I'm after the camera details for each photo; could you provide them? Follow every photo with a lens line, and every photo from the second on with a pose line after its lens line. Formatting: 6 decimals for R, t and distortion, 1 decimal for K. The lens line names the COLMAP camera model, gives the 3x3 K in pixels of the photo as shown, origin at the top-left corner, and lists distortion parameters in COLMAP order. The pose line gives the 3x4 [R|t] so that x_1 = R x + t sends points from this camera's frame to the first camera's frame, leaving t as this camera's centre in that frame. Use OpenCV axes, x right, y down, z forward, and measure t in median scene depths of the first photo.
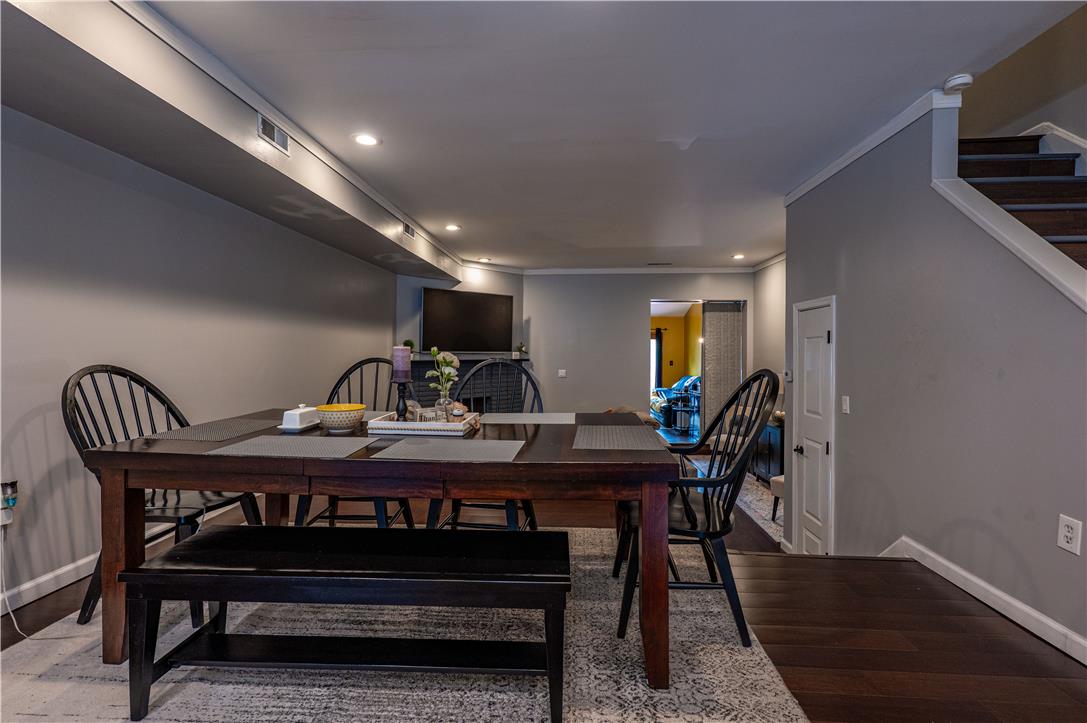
lens RADIAL K [[489.8, 0, 542.3], [0, 489.8, 358.9], [0, 0, 1]] dist [-0.001629, 0.000828]
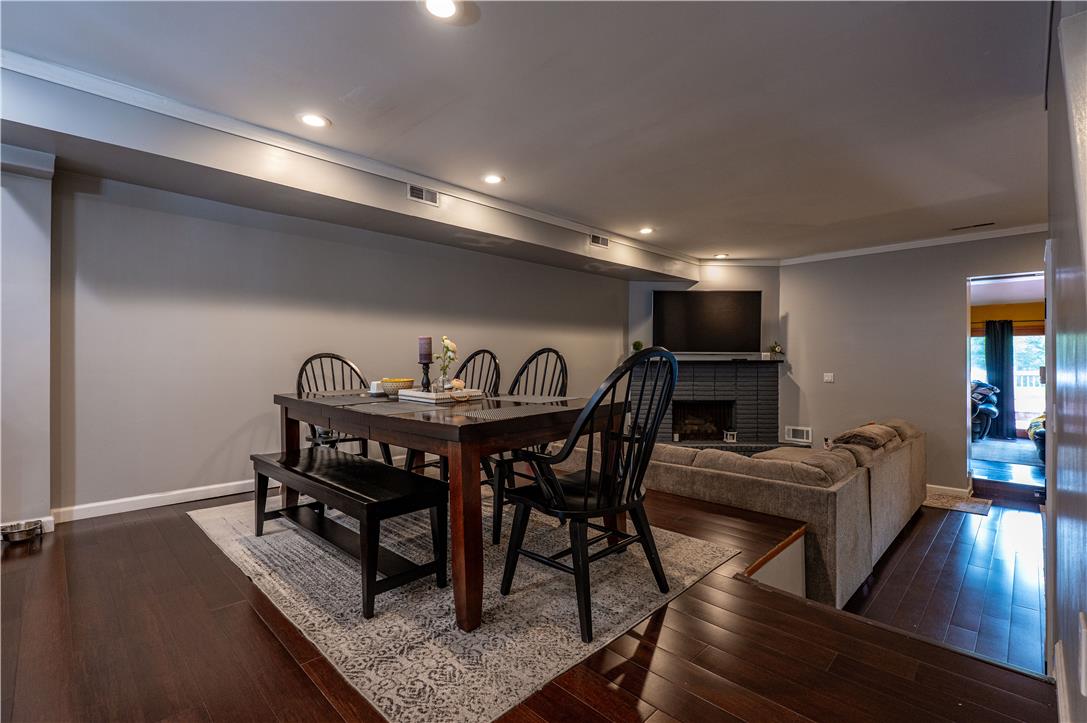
lens RADIAL K [[489.8, 0, 542.3], [0, 489.8, 358.9], [0, 0, 1]] dist [-0.001629, 0.000828]
pose [[0.751720, -0.003593, -0.659473, 0.326535], [-0.008869, 0.999840, -0.015557, 0.020907], [0.659423, 0.017543, 0.751567, 0.078708]]
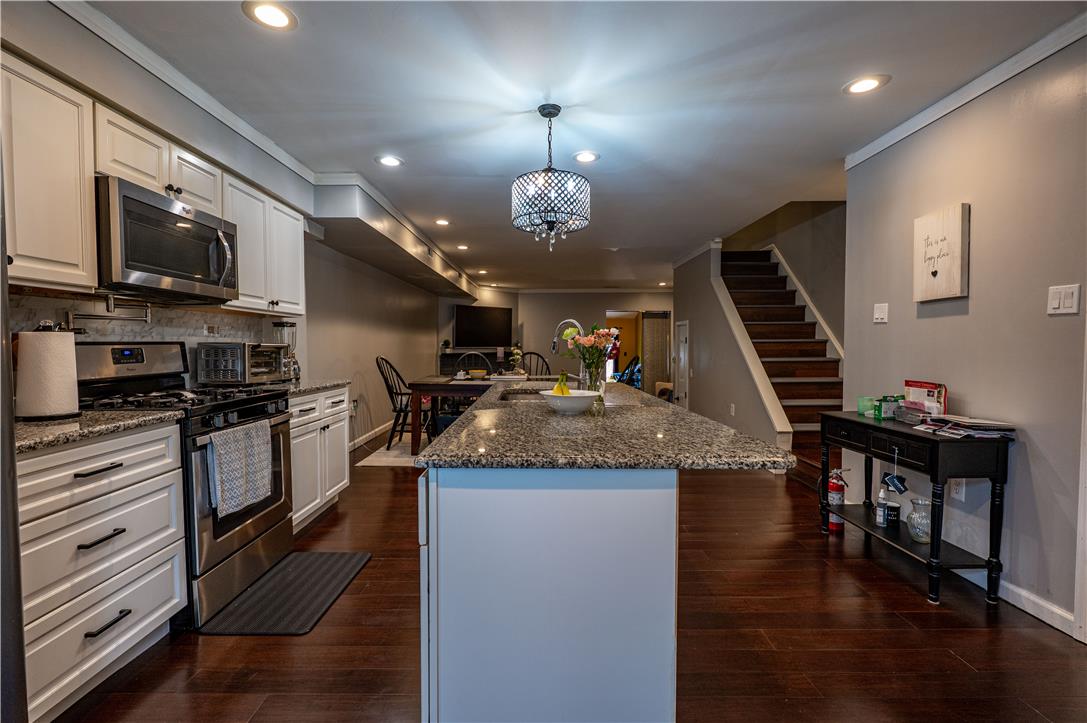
lens RADIAL K [[489.8, 0, 542.3], [0, 489.8, 358.9], [0, 0, 1]] dist [-0.001629, 0.000828]
pose [[0.997917, -0.006099, 0.064222, -0.090282], [0.005082, 0.999859, 0.015992, -0.002504], [-0.064311, -0.015633, 0.997807, -0.636524]]
